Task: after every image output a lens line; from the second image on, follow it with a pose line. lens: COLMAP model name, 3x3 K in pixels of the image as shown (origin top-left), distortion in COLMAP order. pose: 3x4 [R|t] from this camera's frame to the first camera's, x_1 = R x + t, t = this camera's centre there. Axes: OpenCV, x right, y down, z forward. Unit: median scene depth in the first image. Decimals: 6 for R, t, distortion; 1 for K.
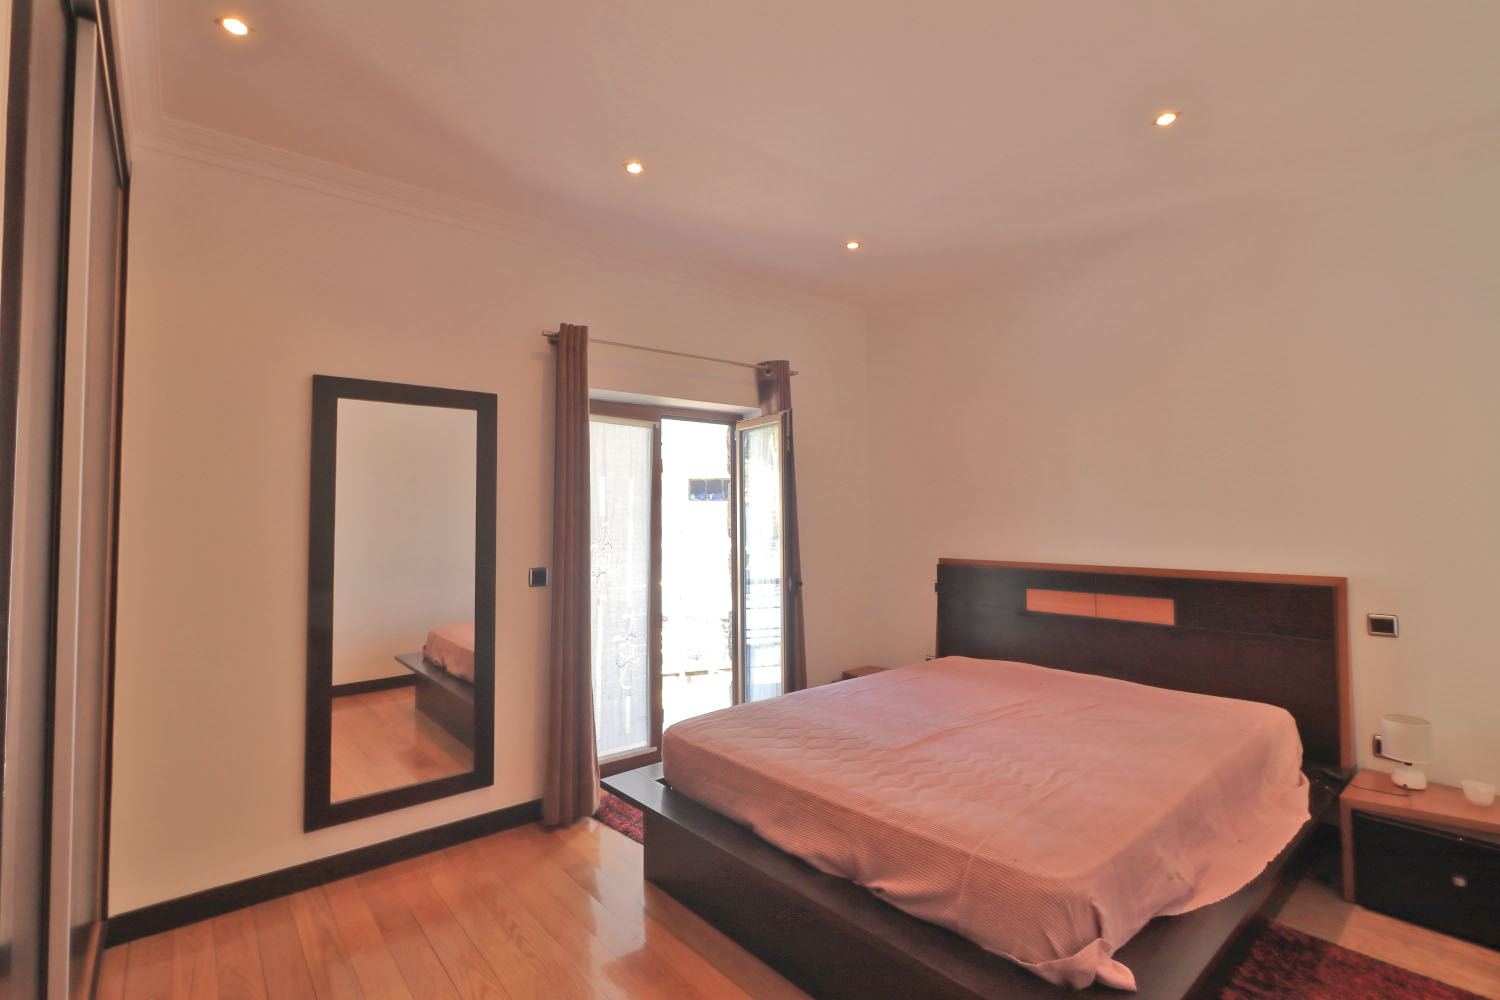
lens RADIAL K [[681.6, 0, 742.6], [0, 681.6, 491.5], [0, 0, 1]] dist [0.001337, -0.000608]
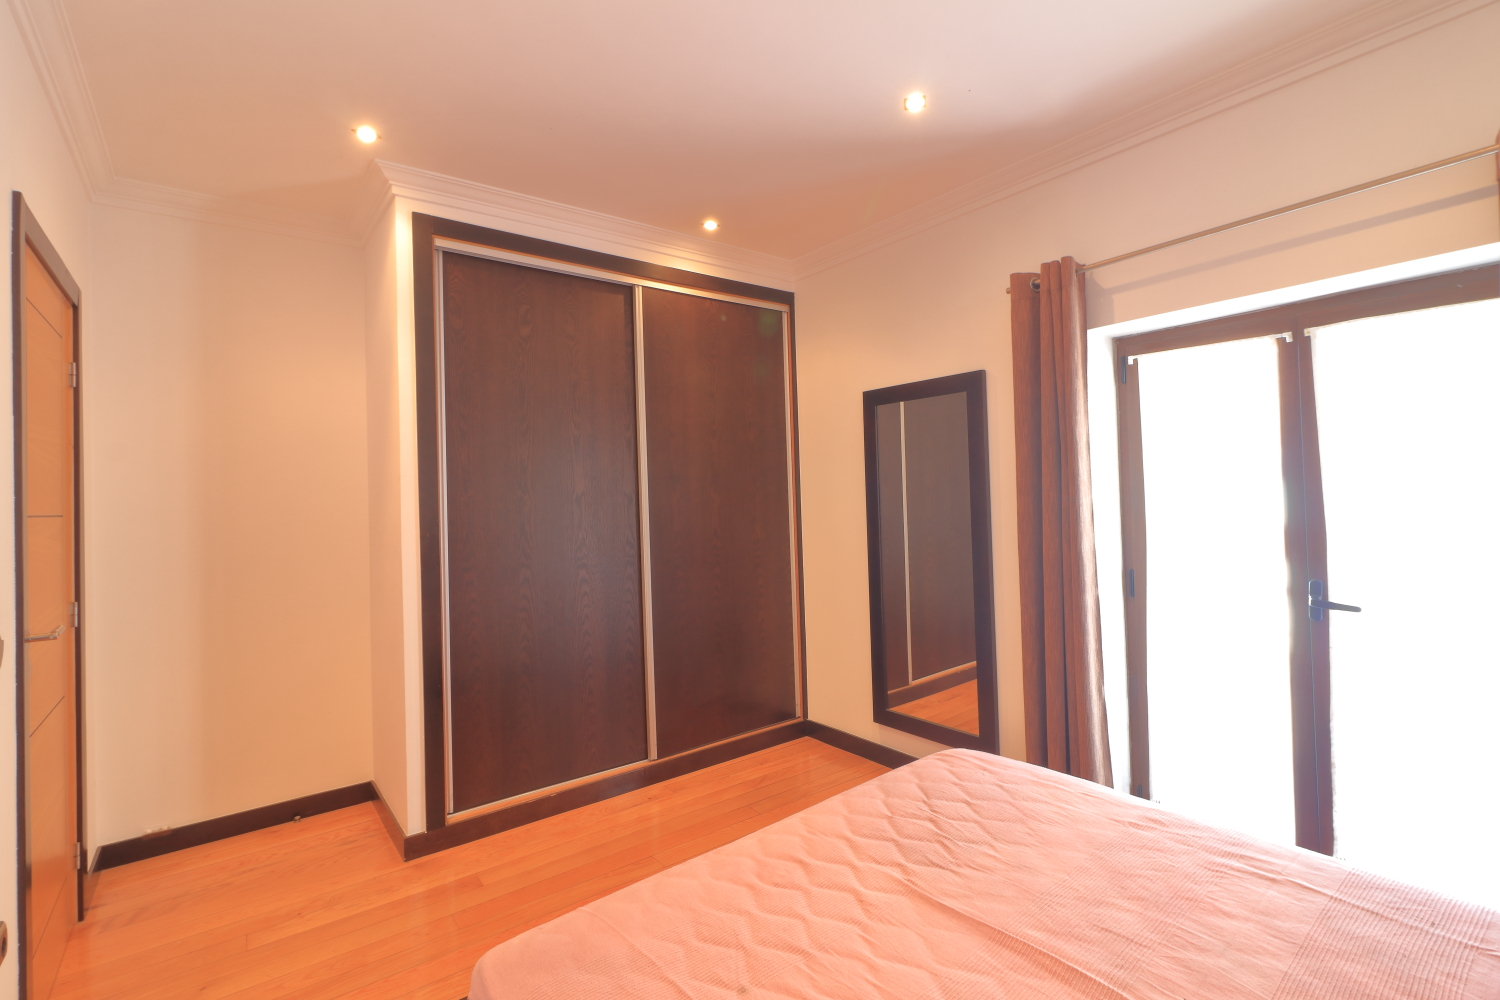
lens RADIAL K [[681.6, 0, 747.3], [0, 681.6, 498.9], [0, 0, 1]] dist [0.001337, -0.000608]
pose [[-0.023157, 0.011681, -0.999664, 0.779523], [0.066652, 0.997725, 0.010115, 0.013033], [0.997507, -0.066396, -0.023883, 0.829522]]
